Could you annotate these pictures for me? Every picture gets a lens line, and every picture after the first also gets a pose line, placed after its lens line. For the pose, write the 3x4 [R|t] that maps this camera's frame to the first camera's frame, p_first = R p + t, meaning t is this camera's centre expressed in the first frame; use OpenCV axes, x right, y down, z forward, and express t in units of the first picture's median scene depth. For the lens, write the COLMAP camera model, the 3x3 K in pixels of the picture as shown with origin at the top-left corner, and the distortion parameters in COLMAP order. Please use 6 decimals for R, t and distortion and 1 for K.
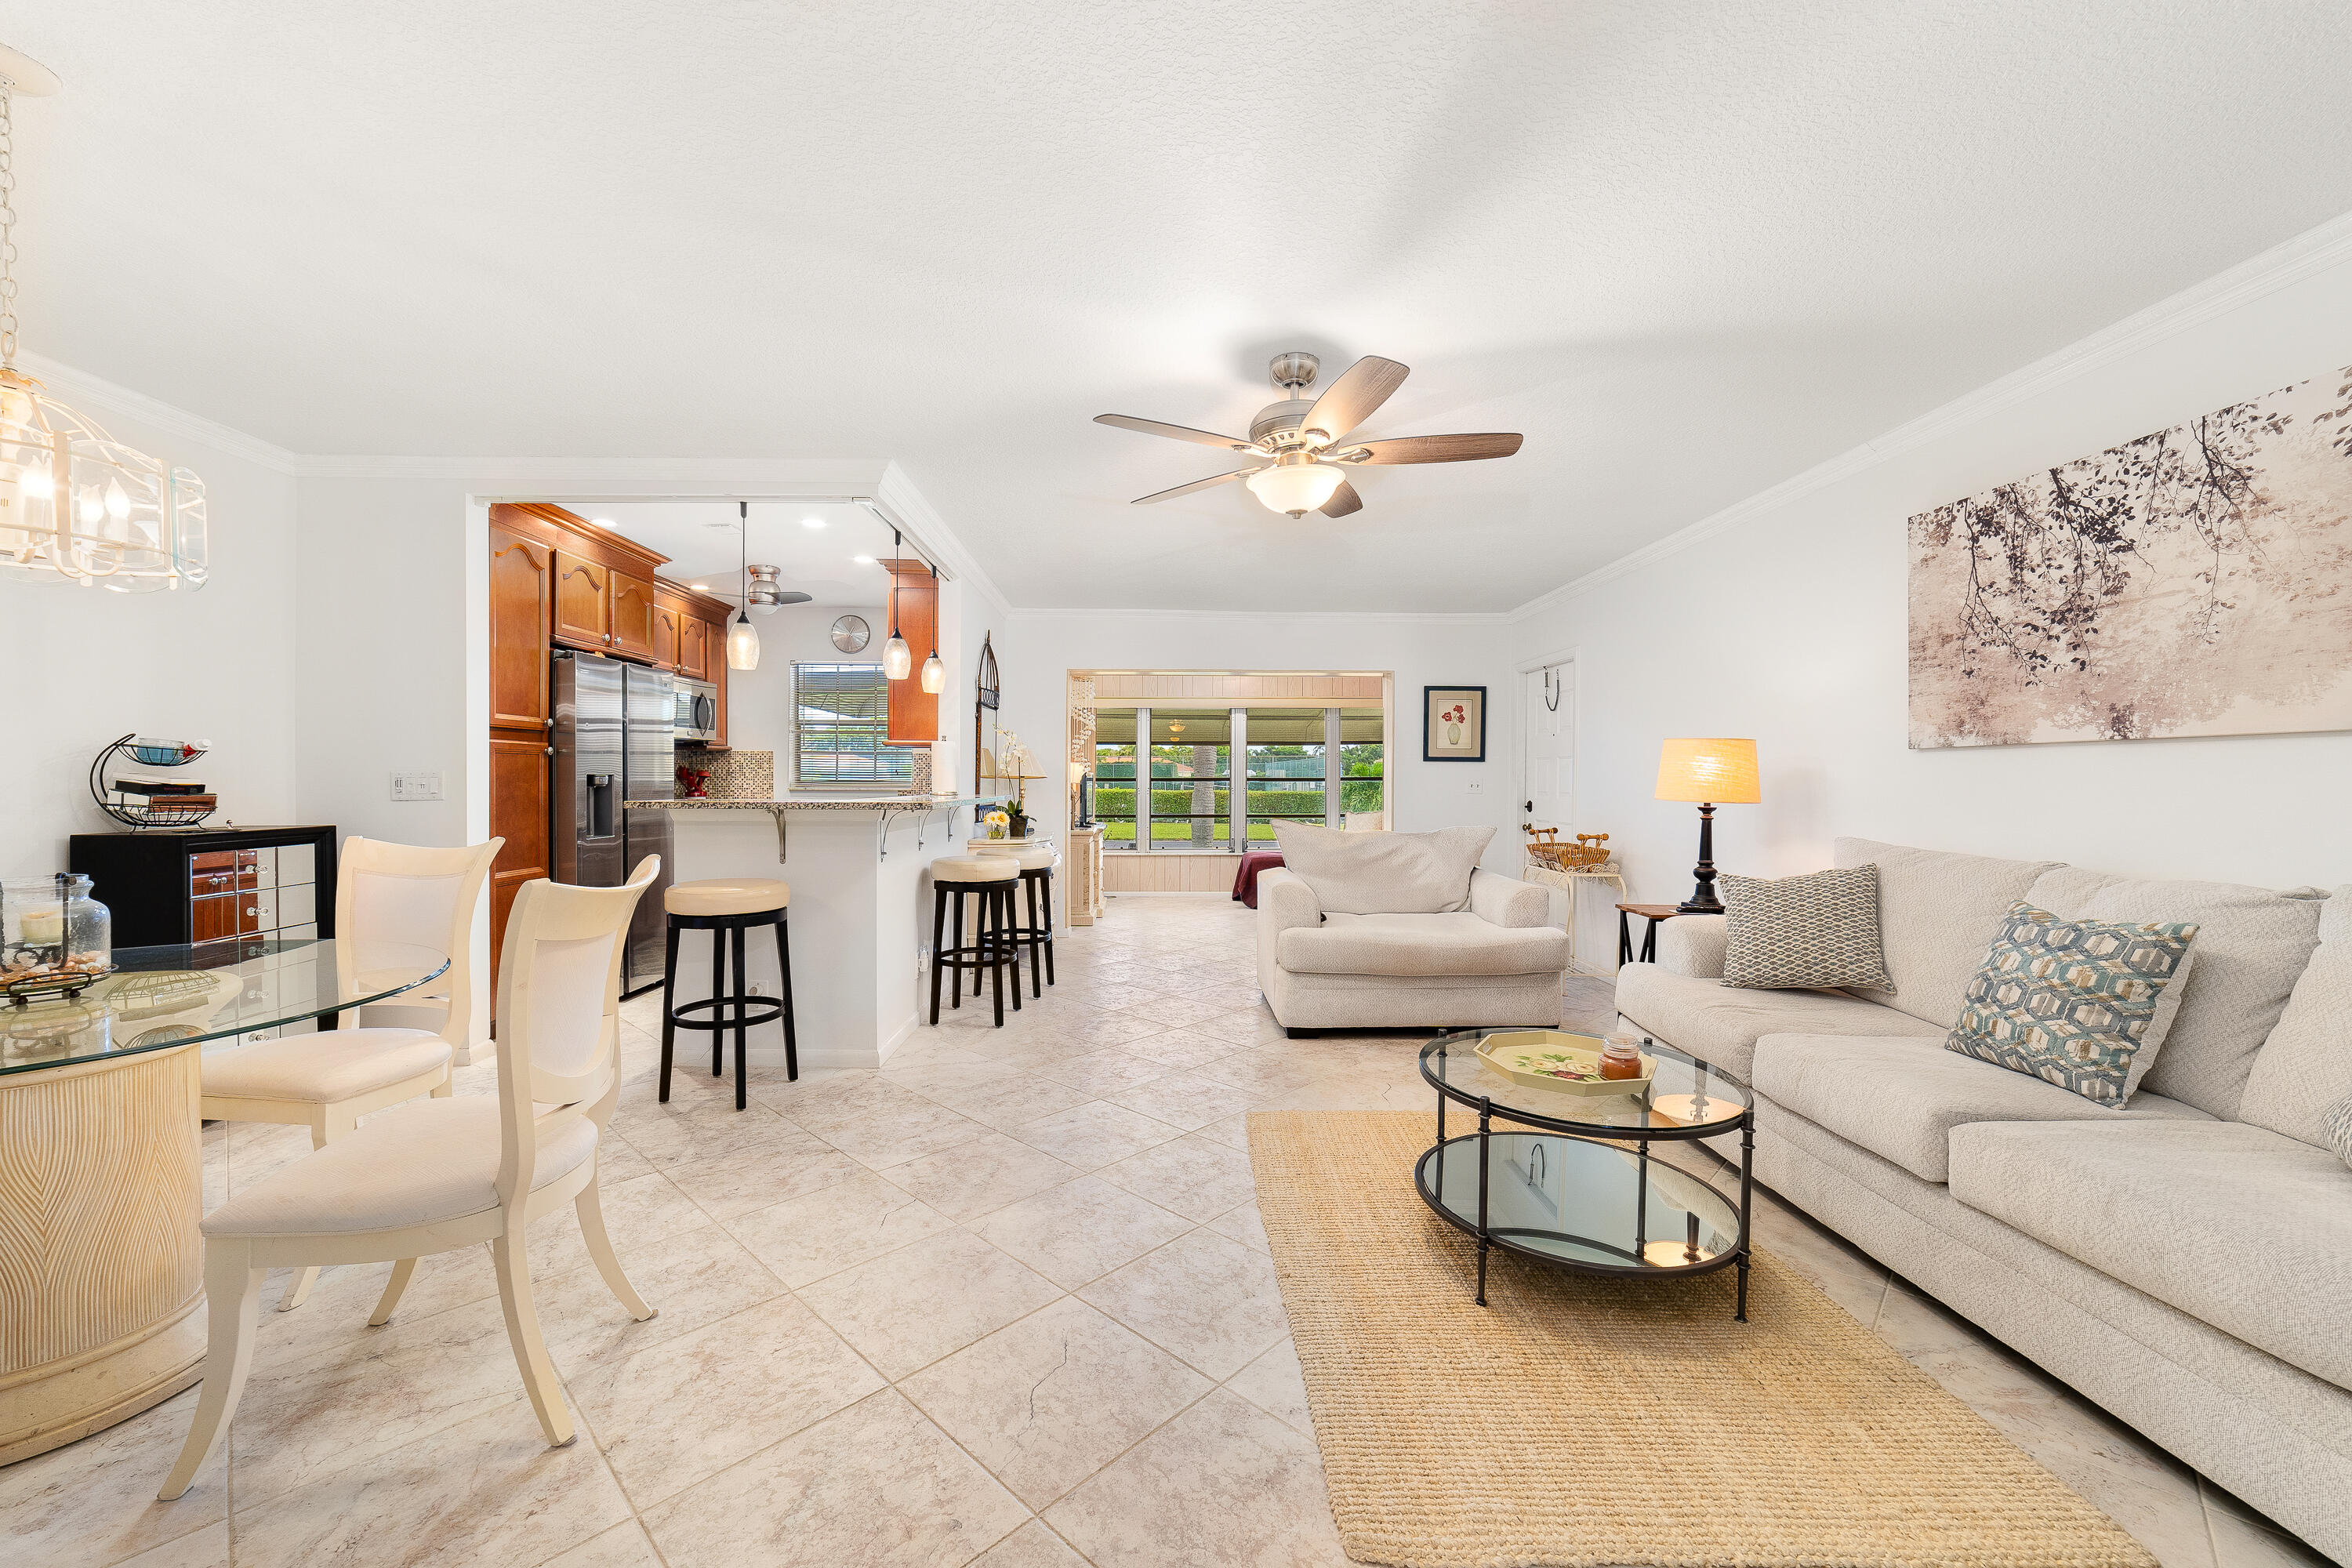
lens RADIAL K [[924.0, 0, 1168.0], [0, 924.0, 780.4], [0, 0, 1]] dist [-0.017913, 0.007336]
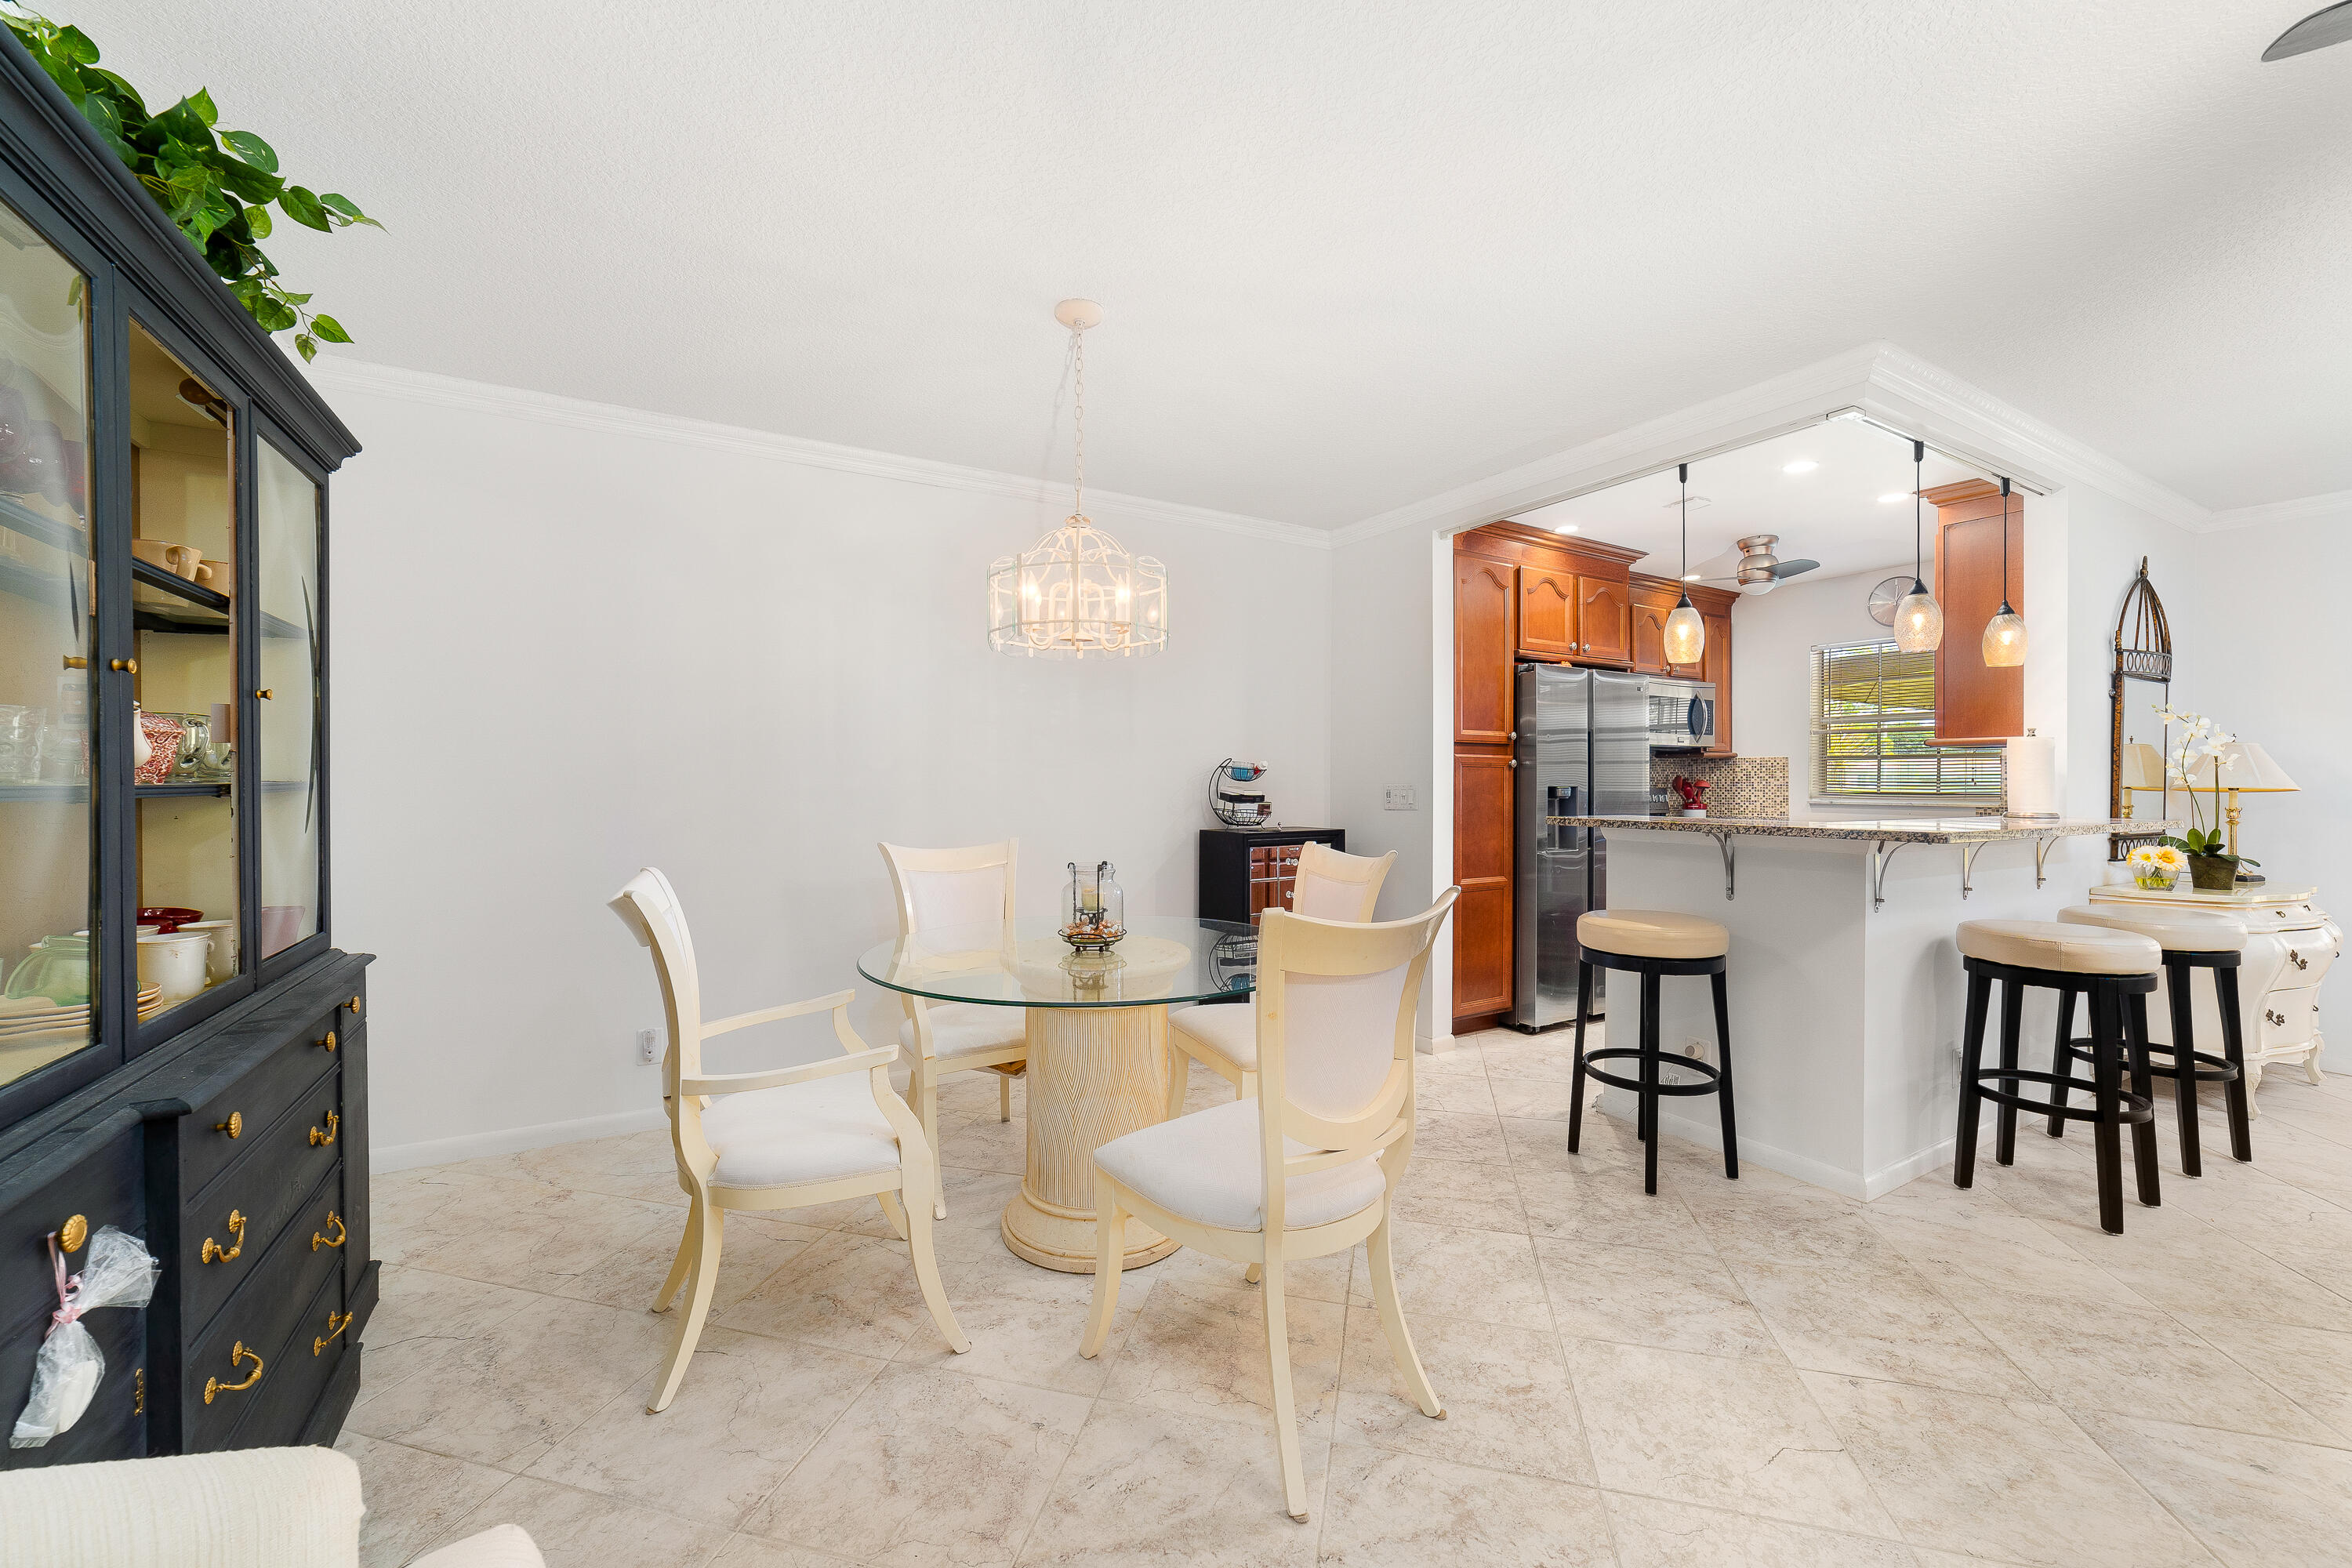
lens RADIAL K [[924.0, 0, 1168.0], [0, 924.0, 780.4], [0, 0, 1]] dist [-0.017913, 0.007336]
pose [[0.488566, -0.004022, -0.872518, 0.047060], [-0.002596, 0.999978, -0.006063, -0.008512], [0.872523, 0.005227, 0.488545, 0.222828]]
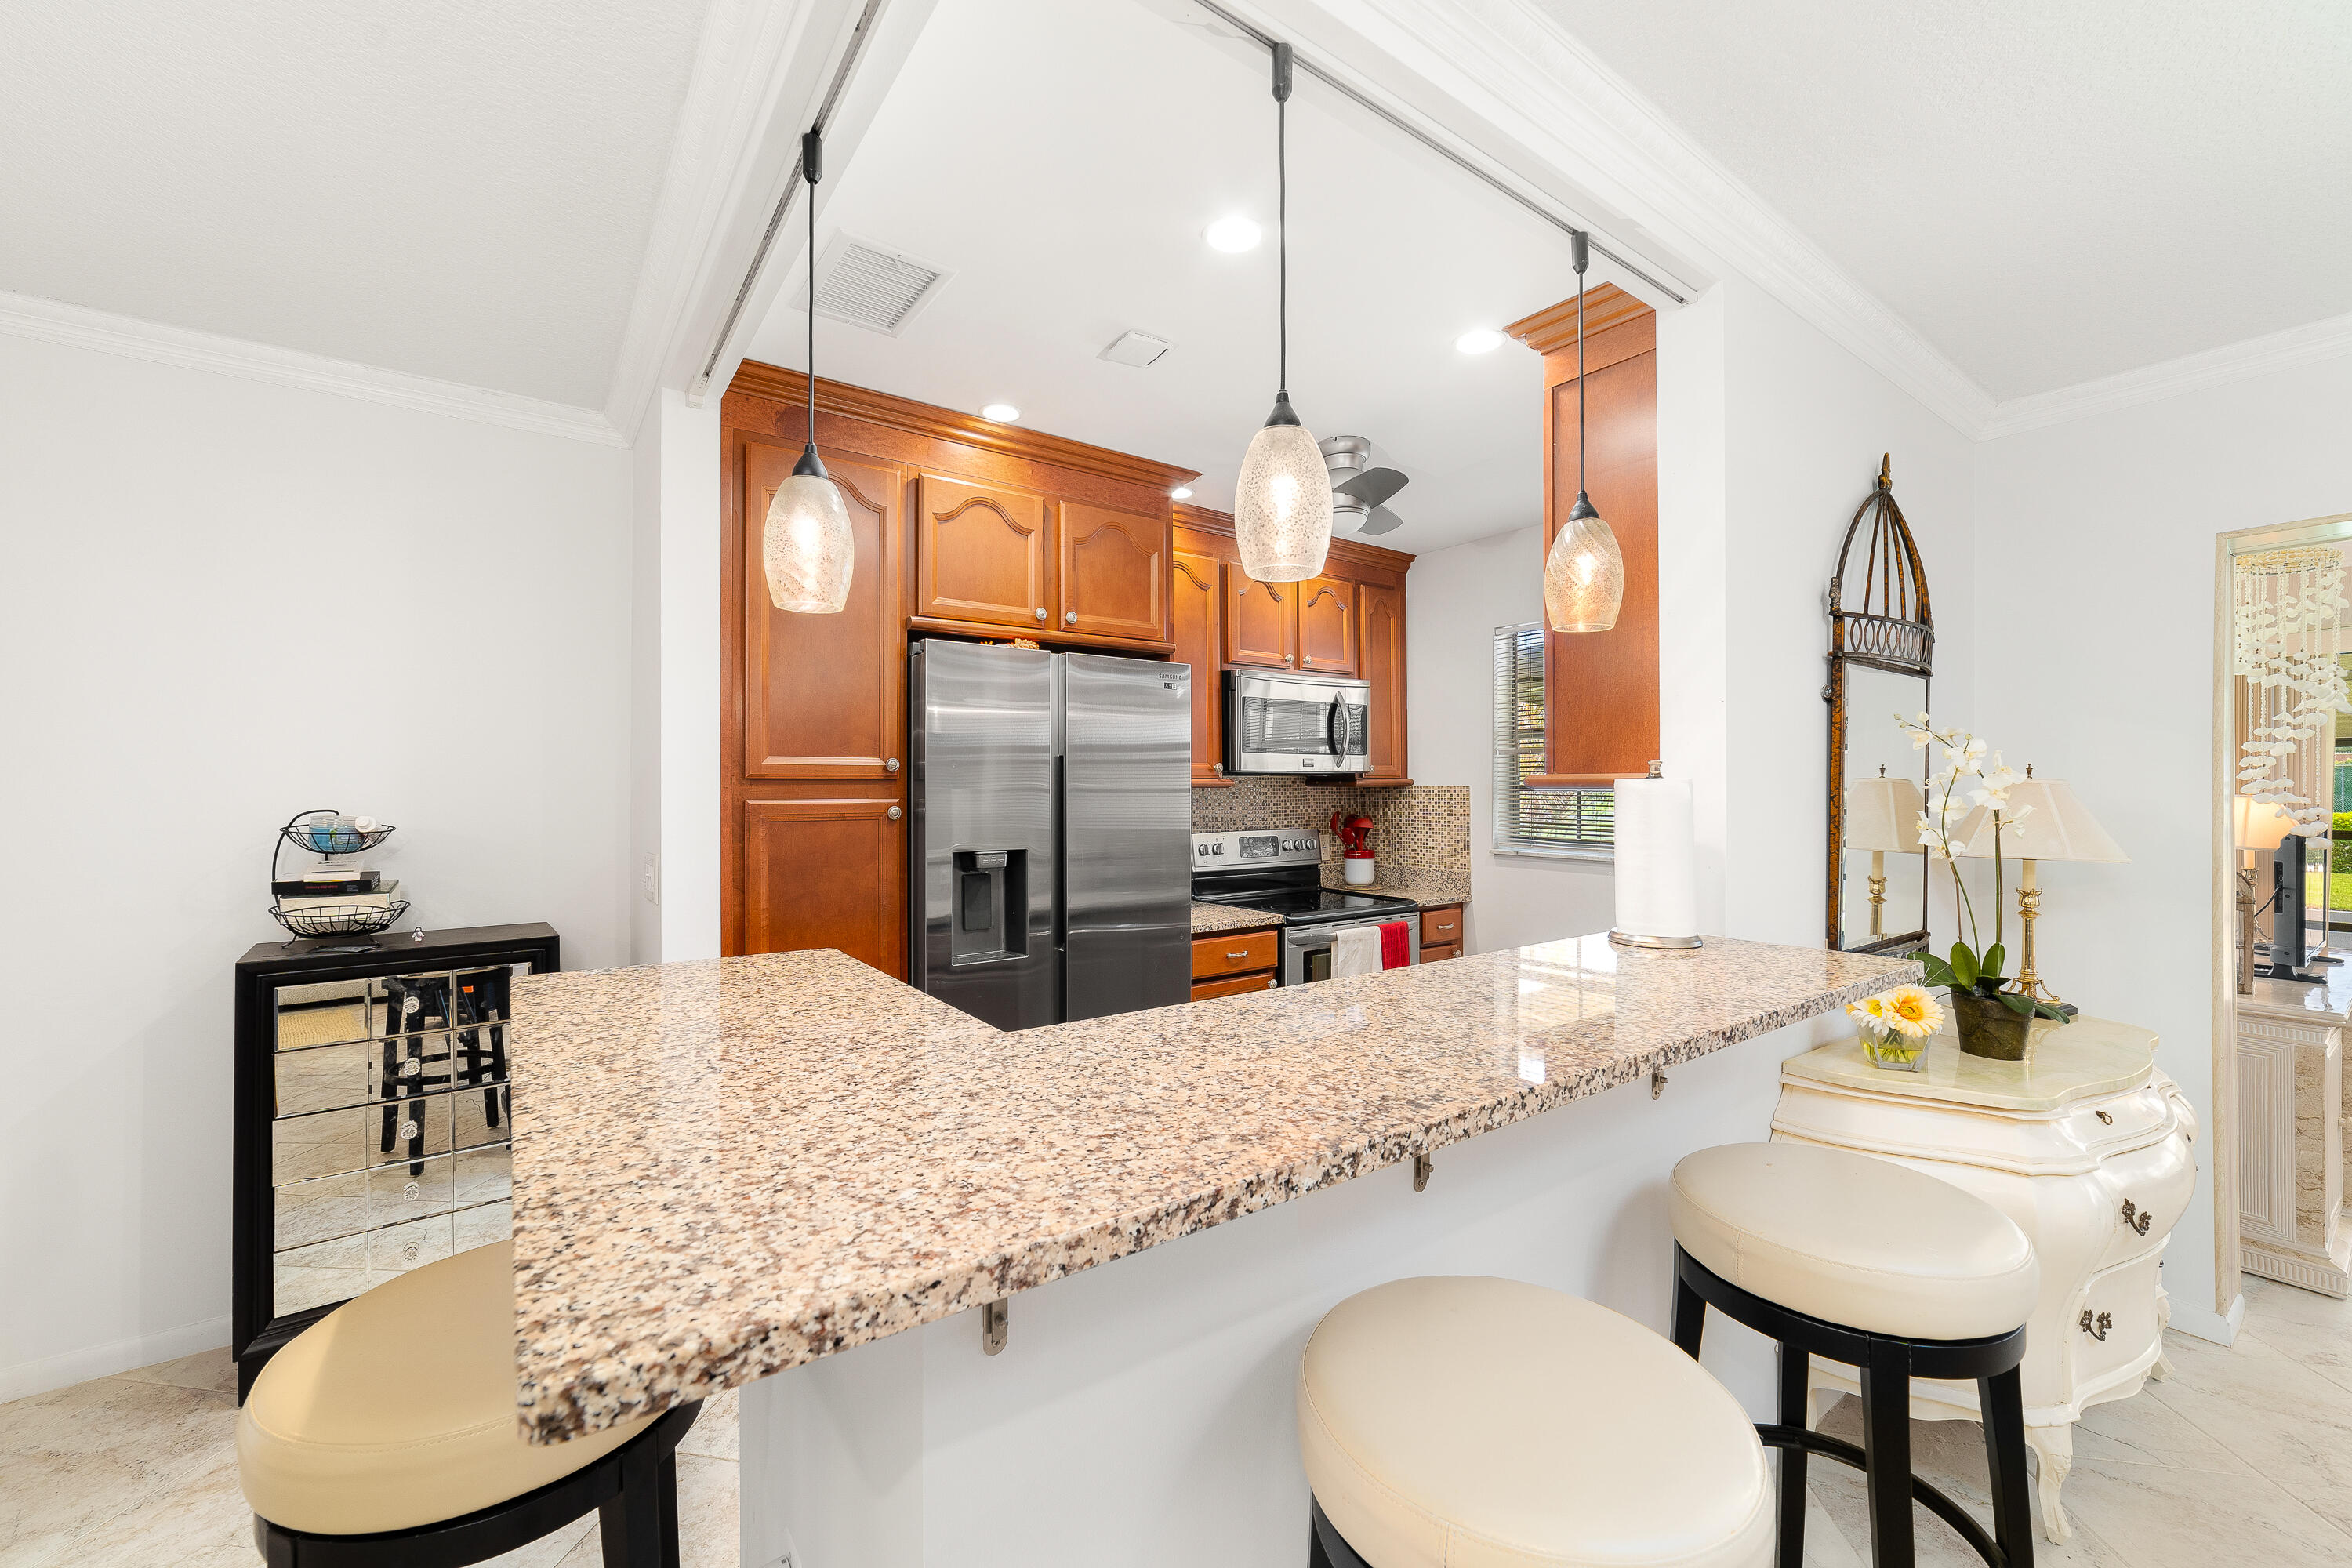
lens RADIAL K [[927.3, 0, 1176.0], [0, 927.3, 784.0], [0, 0, 1]] dist [-0.002541, 0.000139]
pose [[0.573630, -0.008836, -0.819067, -0.113962], [0.003051, 0.999958, -0.008651, -0.062173], [0.819109, 0.002463, 0.573632, 1.104961]]
